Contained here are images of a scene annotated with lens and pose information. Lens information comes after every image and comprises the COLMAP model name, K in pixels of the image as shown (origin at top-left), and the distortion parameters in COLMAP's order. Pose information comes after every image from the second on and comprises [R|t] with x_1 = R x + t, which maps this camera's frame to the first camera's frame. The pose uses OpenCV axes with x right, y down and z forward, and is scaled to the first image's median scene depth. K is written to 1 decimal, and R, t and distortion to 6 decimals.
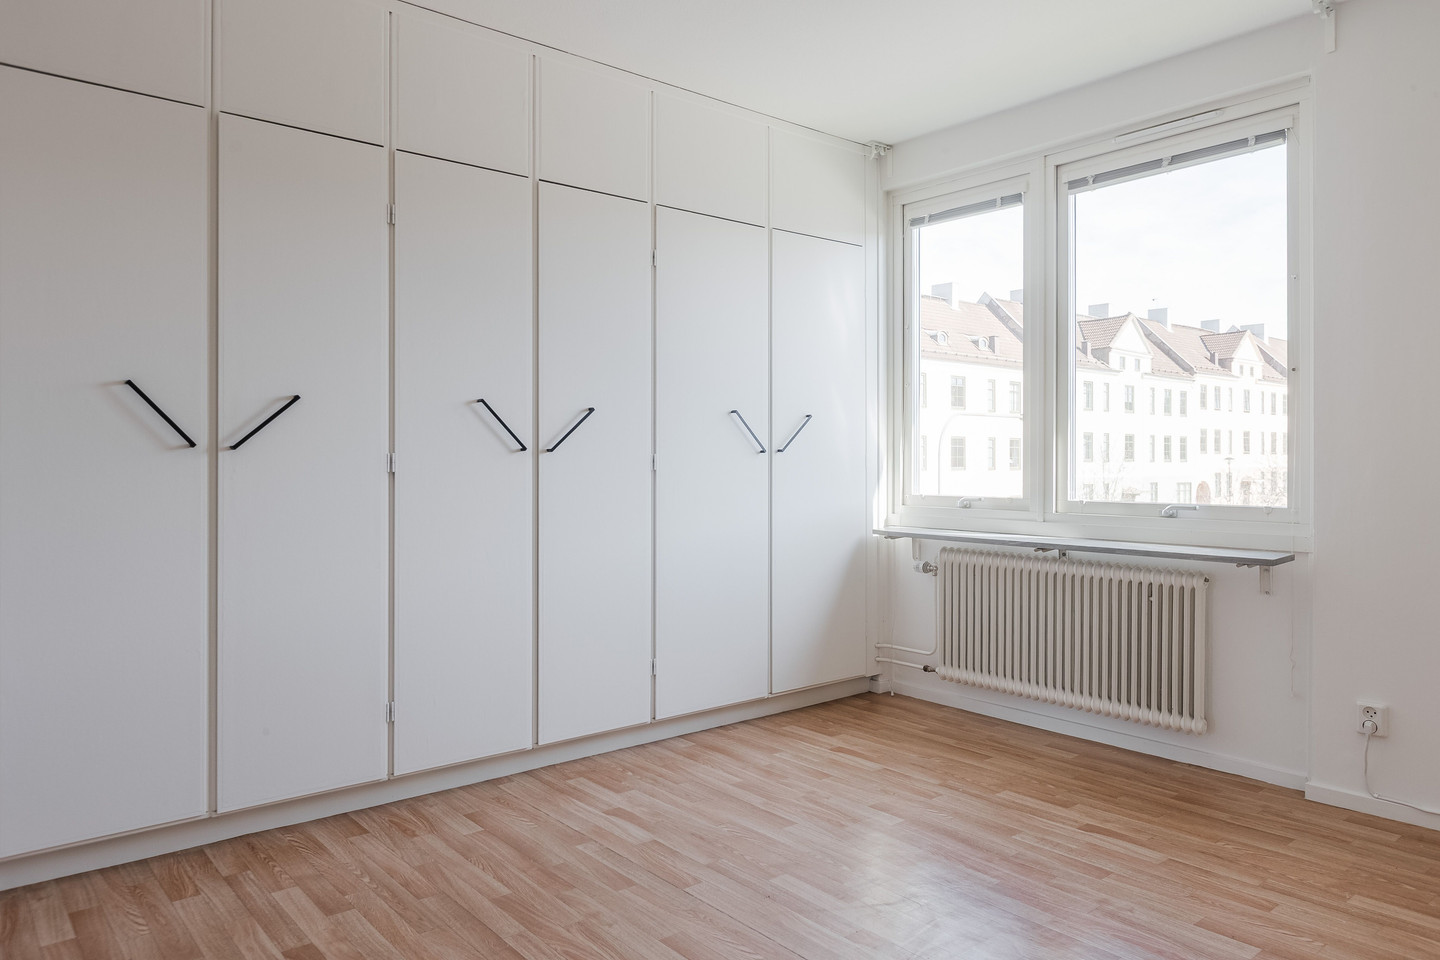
lens RADIAL K [[934.3, 0, 681.0], [0, 934.3, 461.6], [0, 0, 1]] dist [0.005250, -0.004954]
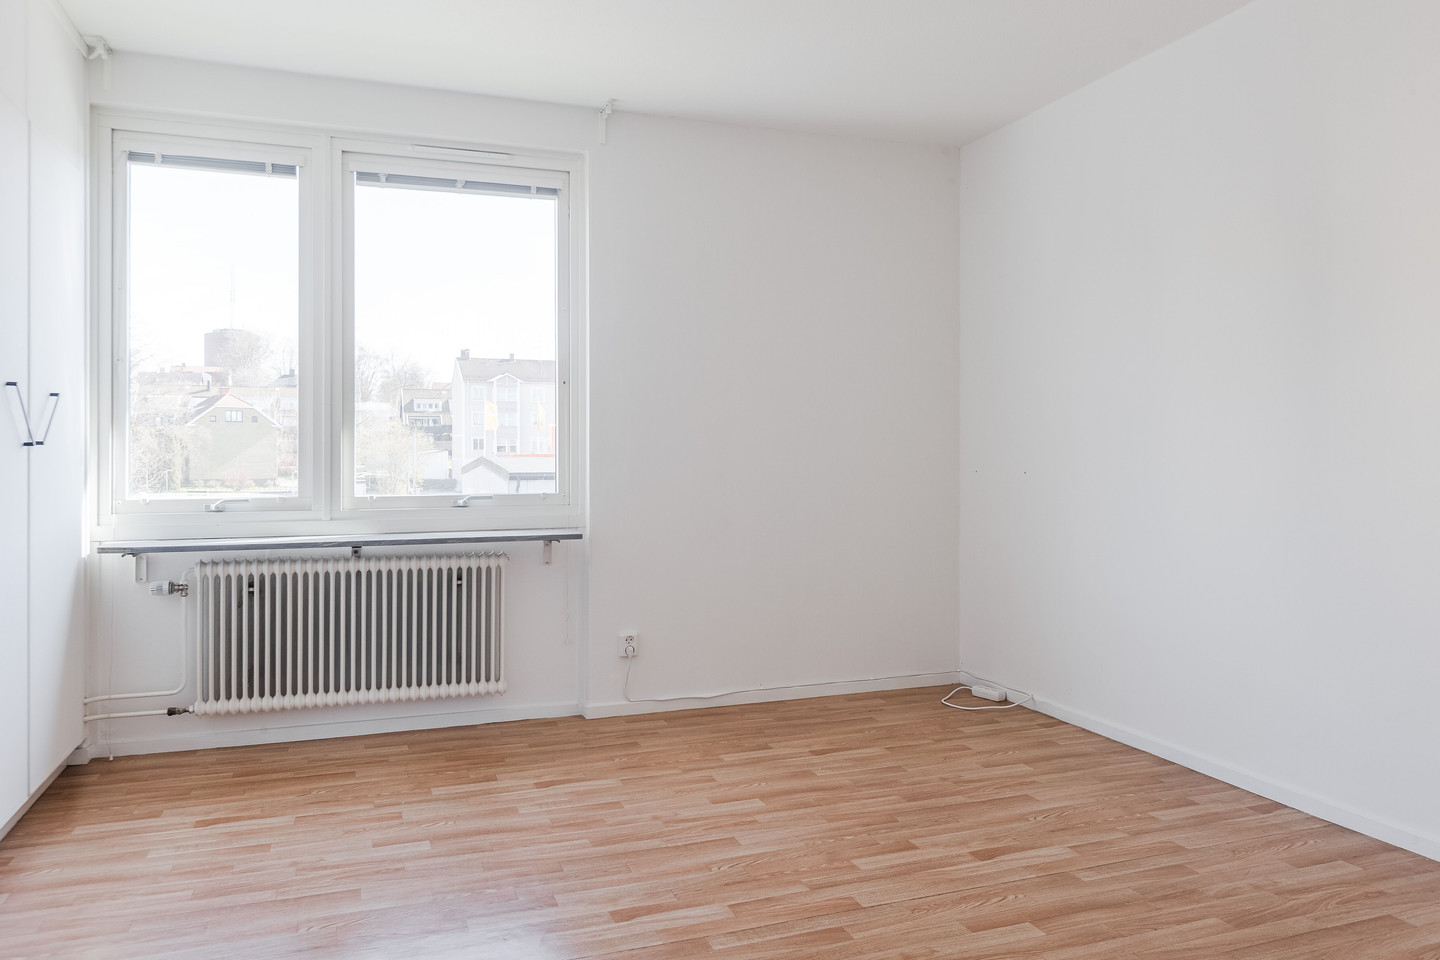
lens RADIAL K [[1029.9, 0, 685.6], [0, 1029.9, 457.4], [0, 0, 1]] dist [-0.002887, -0.004161]
pose [[0.343668, -0.003714, 0.939084, -0.525334], [0.004229, 0.999988, 0.002408, -0.000626], [-0.939082, 0.003144, 0.343680, 0.334232]]
